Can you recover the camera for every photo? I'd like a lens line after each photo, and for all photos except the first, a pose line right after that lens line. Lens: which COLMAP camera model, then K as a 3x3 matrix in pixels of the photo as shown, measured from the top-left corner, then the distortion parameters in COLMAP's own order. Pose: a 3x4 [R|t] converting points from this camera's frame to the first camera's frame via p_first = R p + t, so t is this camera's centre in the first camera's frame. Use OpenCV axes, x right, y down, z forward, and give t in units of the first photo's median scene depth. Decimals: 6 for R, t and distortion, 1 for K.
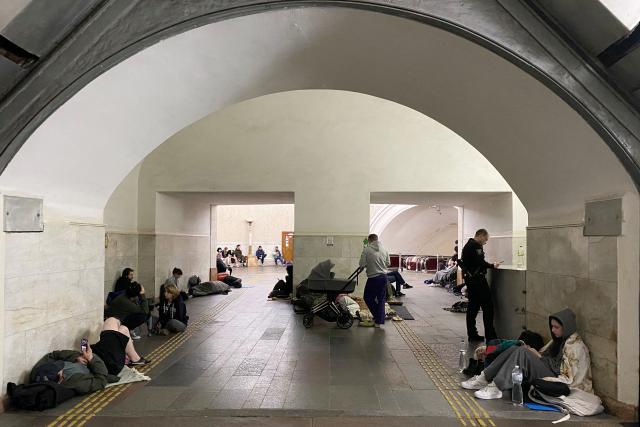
lens RADIAL K [[462.0, 0, 322.2], [0, 462.0, 212.4], [0, 0, 1]] dist [0.055668, -0.004446]
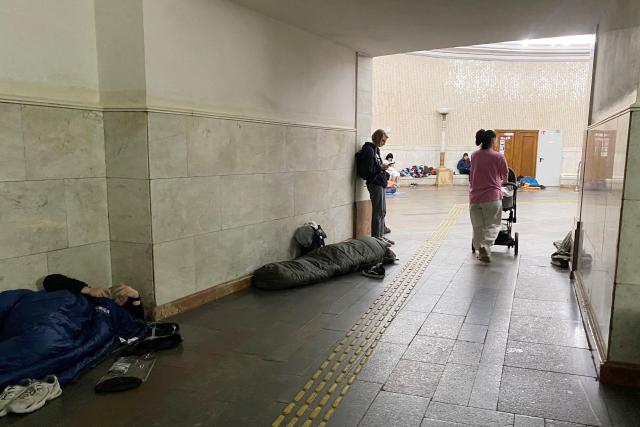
lens RADIAL K [[462.0, 0, 324.1], [0, 462.0, 213.9], [0, 0, 1]] dist [0.055668, -0.004446]
pose [[0.923279, 0.058448, -0.379657, -0.127410], [0.018614, 0.980388, 0.196198, 0.056941], [0.383679, -0.188212, 0.904083, 0.750745]]
